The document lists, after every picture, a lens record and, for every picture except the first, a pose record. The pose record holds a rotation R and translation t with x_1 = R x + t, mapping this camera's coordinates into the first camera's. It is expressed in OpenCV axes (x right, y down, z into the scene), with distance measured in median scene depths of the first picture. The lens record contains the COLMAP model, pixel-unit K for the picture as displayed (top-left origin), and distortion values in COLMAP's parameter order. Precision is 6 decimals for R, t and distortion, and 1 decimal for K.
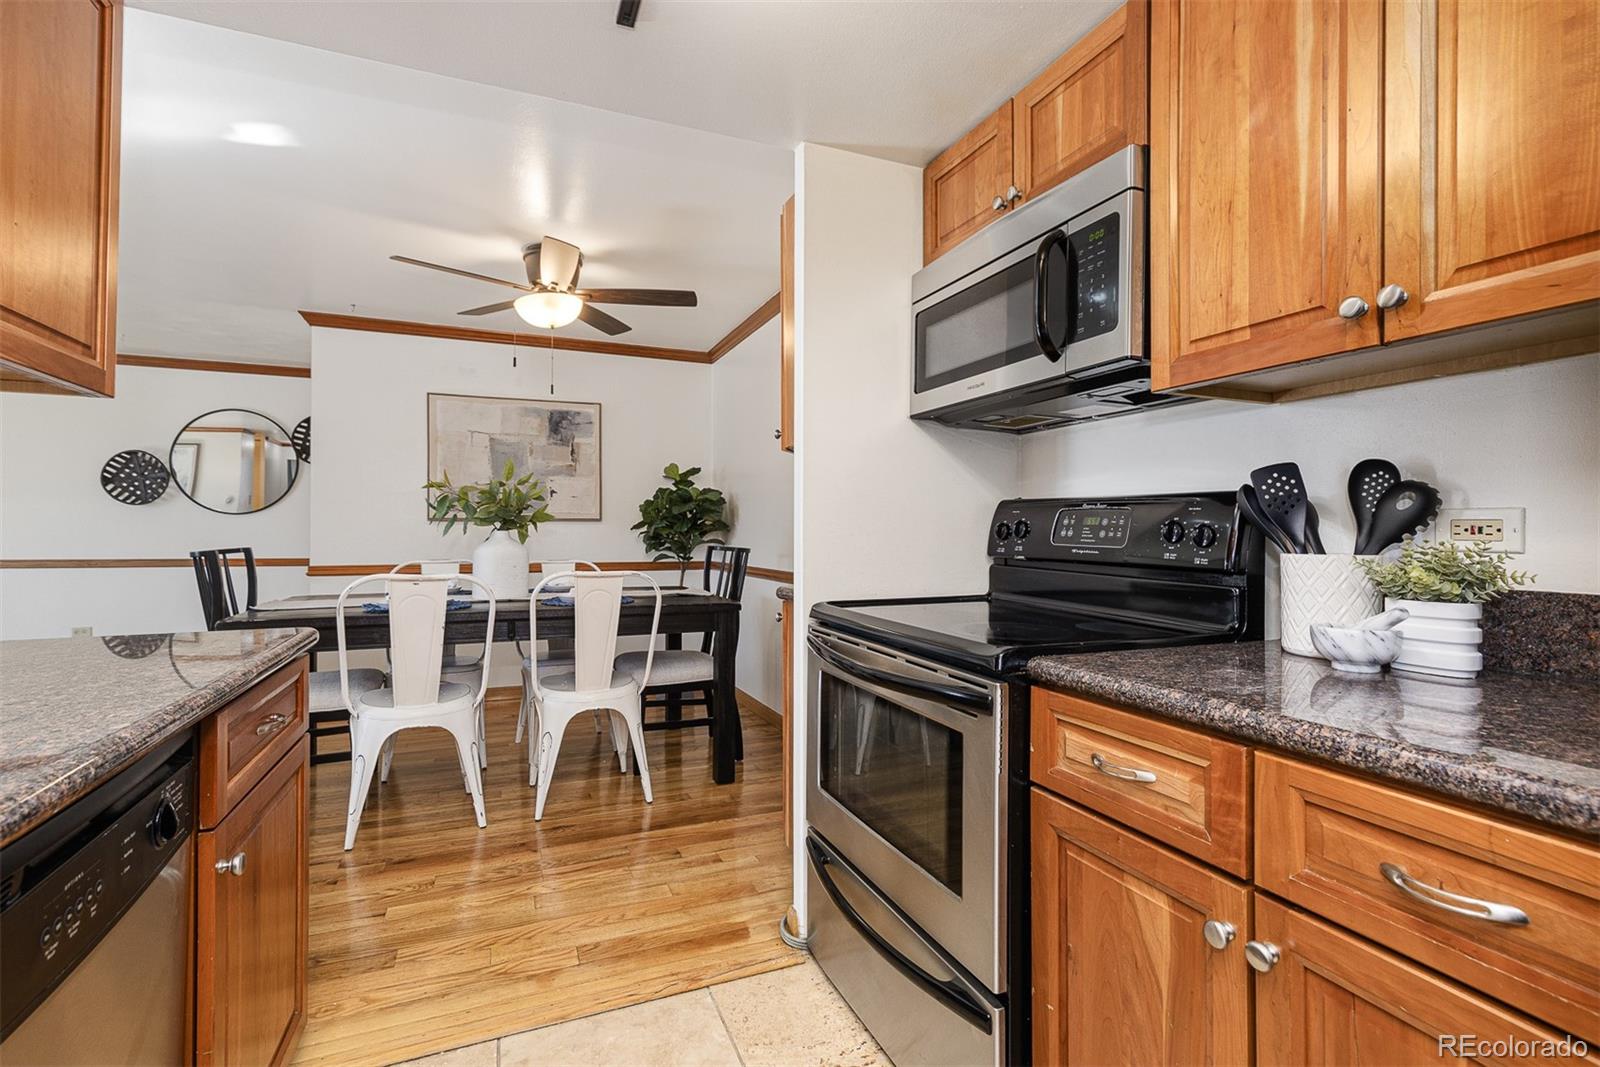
lens RADIAL K [[730.2, 0, 791.0], [0, 730.2, 522.3], [0, 0, 1]] dist [0.010335, -0.001627]
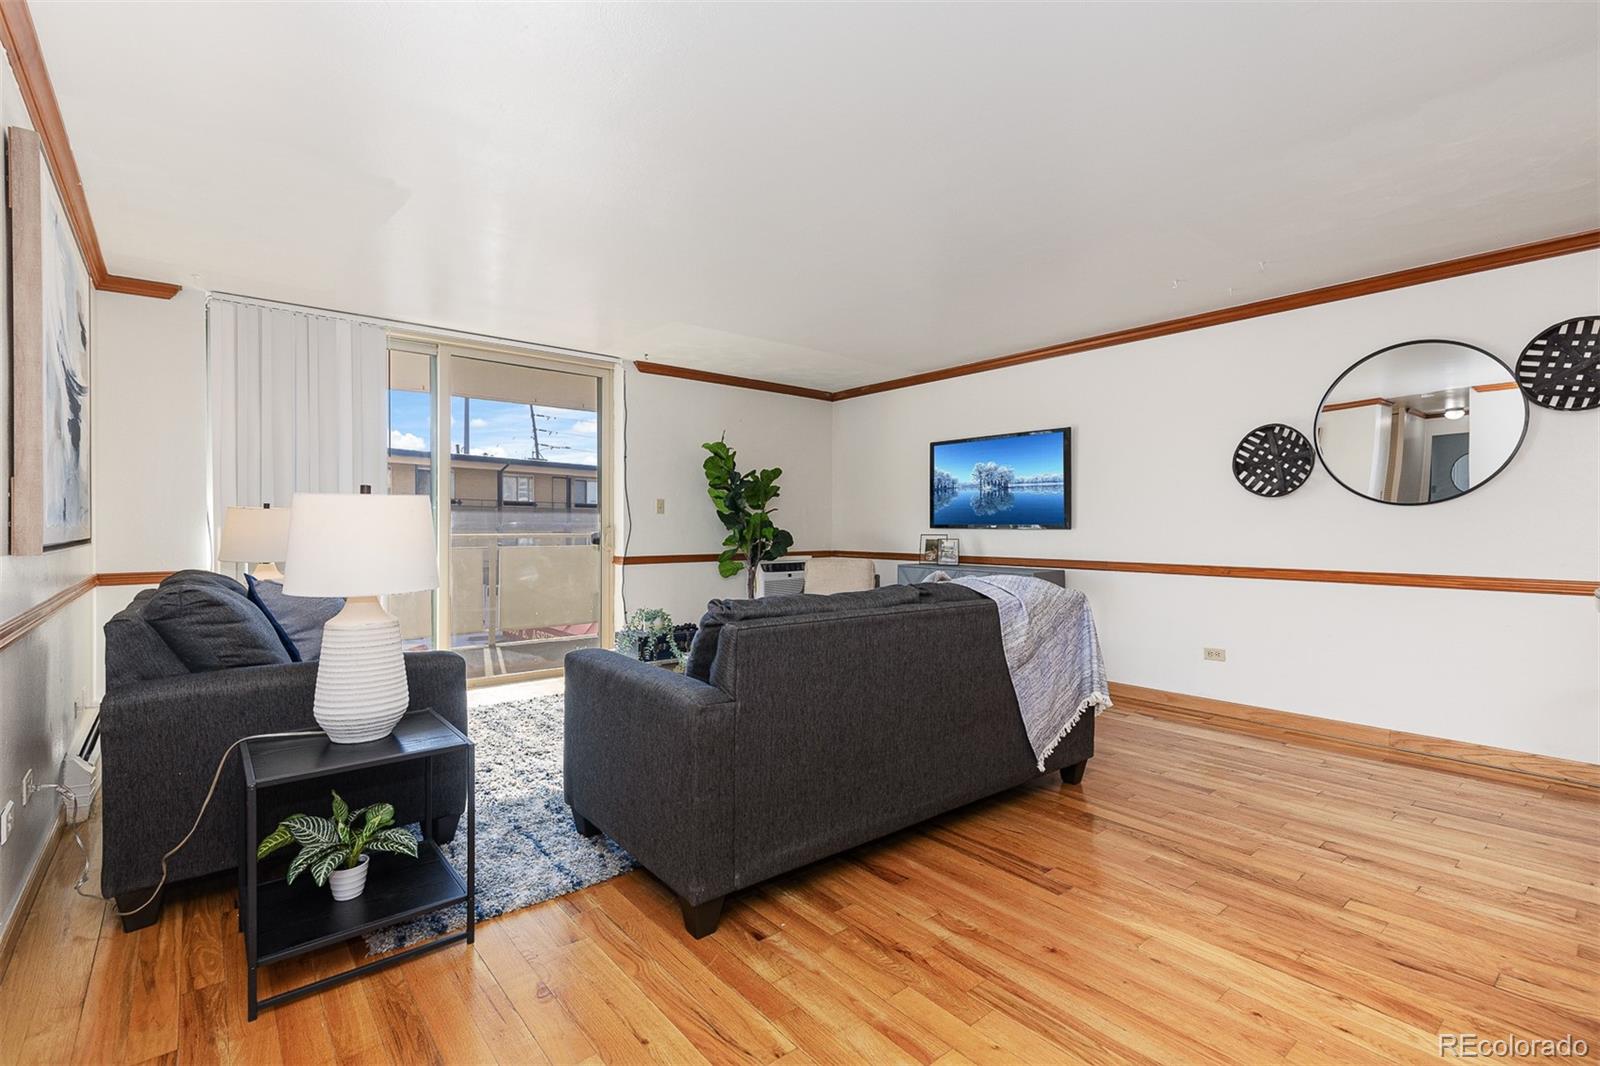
lens RADIAL K [[730.2, 0, 793.5], [0, 730.2, 532.1], [0, 0, 1]] dist [0.010335, -0.001627]
pose [[0.292243, 0.001276, -0.956343, -0.441852], [0.011512, 0.999922, 0.004852, 0.004304], [0.956275, -0.012427, 0.292205, 0.433815]]
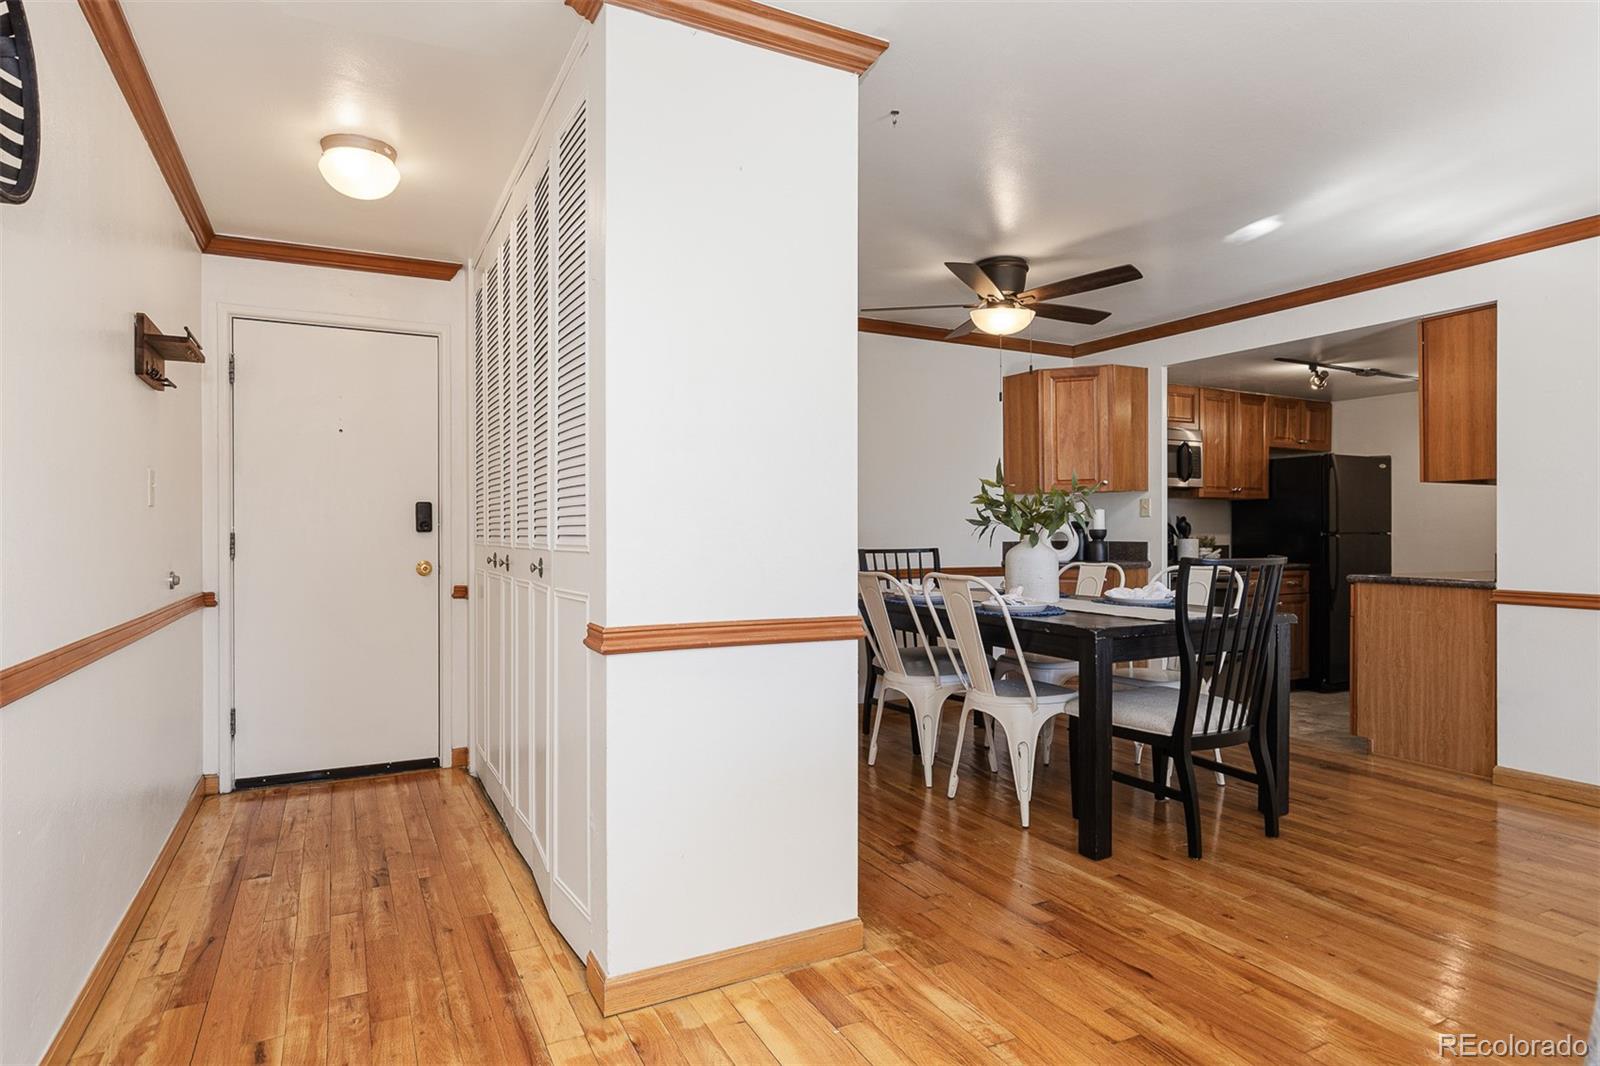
lens RADIAL K [[868.7, 0, 784.2], [0, 868.7, 537.1], [0, 0, 1]] dist [0.003379, -0.000331]
pose [[-0.082581, -0.007552, 0.996556, -1.344774], [-0.011667, 0.999910, 0.006611, 0.009460], [-0.996516, -0.011081, -0.082662, 1.250818]]
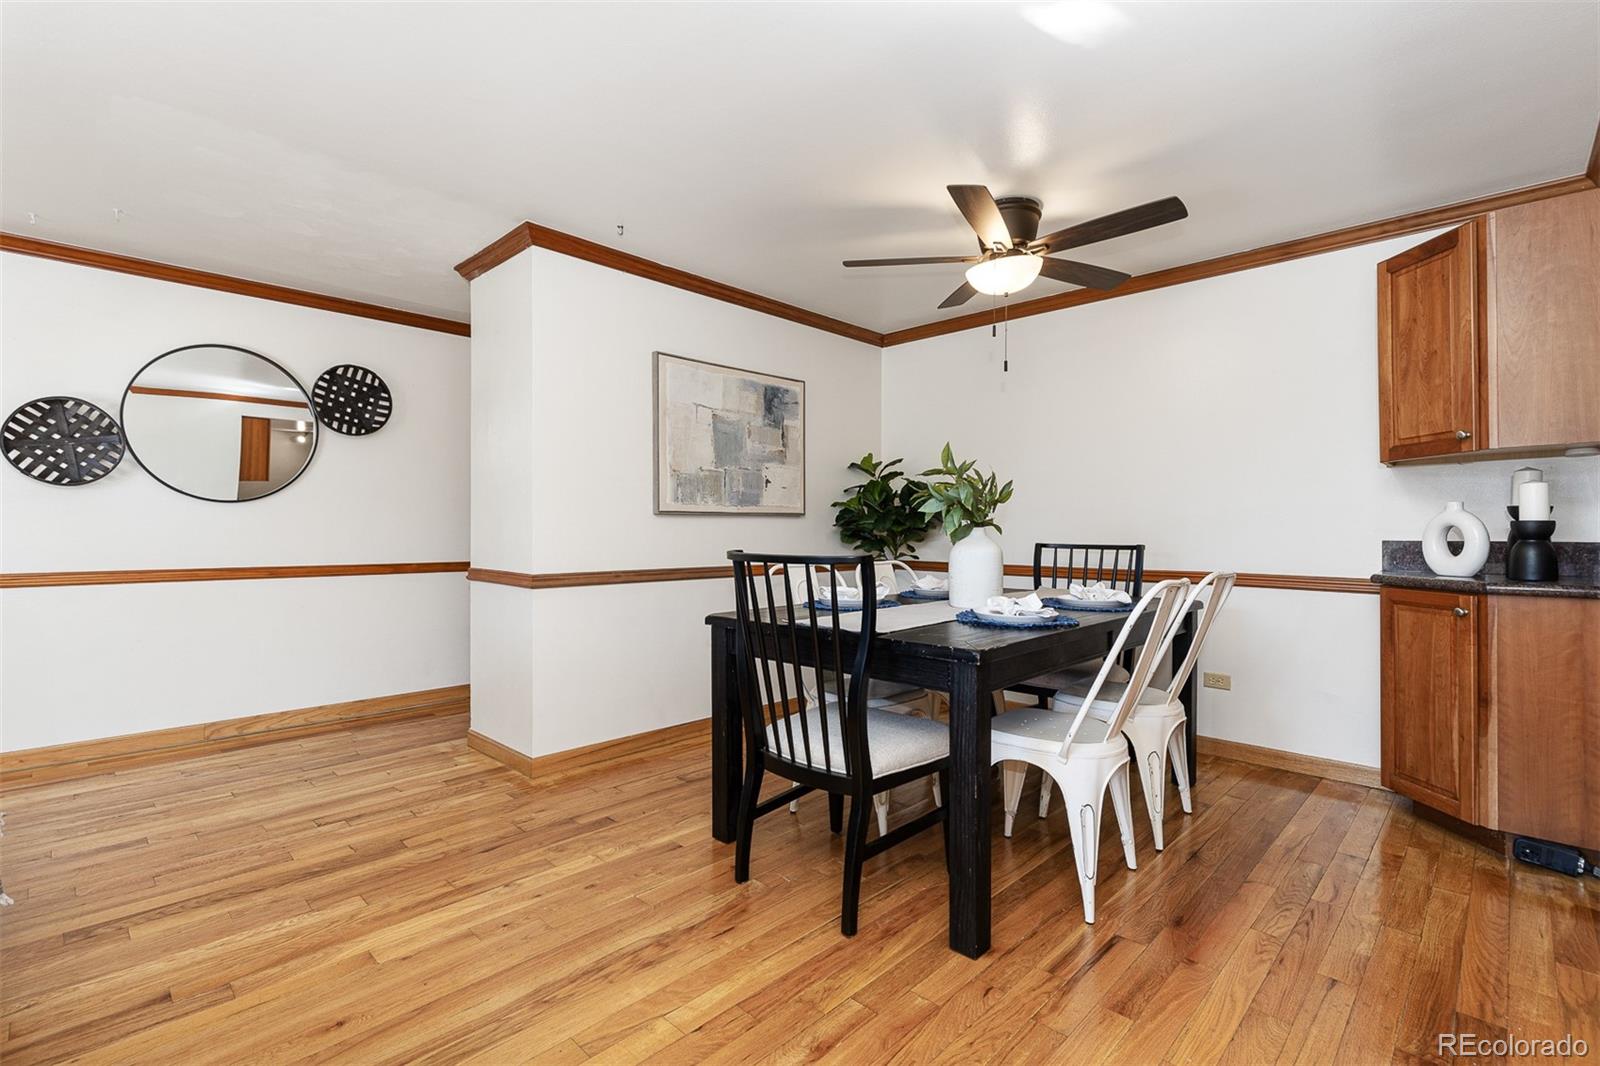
lens RADIAL K [[730.2, 0, 803.0], [0, 730.2, 529.7], [0, 0, 1]] dist [0.010335, -0.001627]
pose [[0.919431, -0.001578, 0.393247, -0.790840], [-0.004763, 0.999874, 0.015148, 0.001889], [-0.393222, -0.015800, 0.919308, 0.254900]]
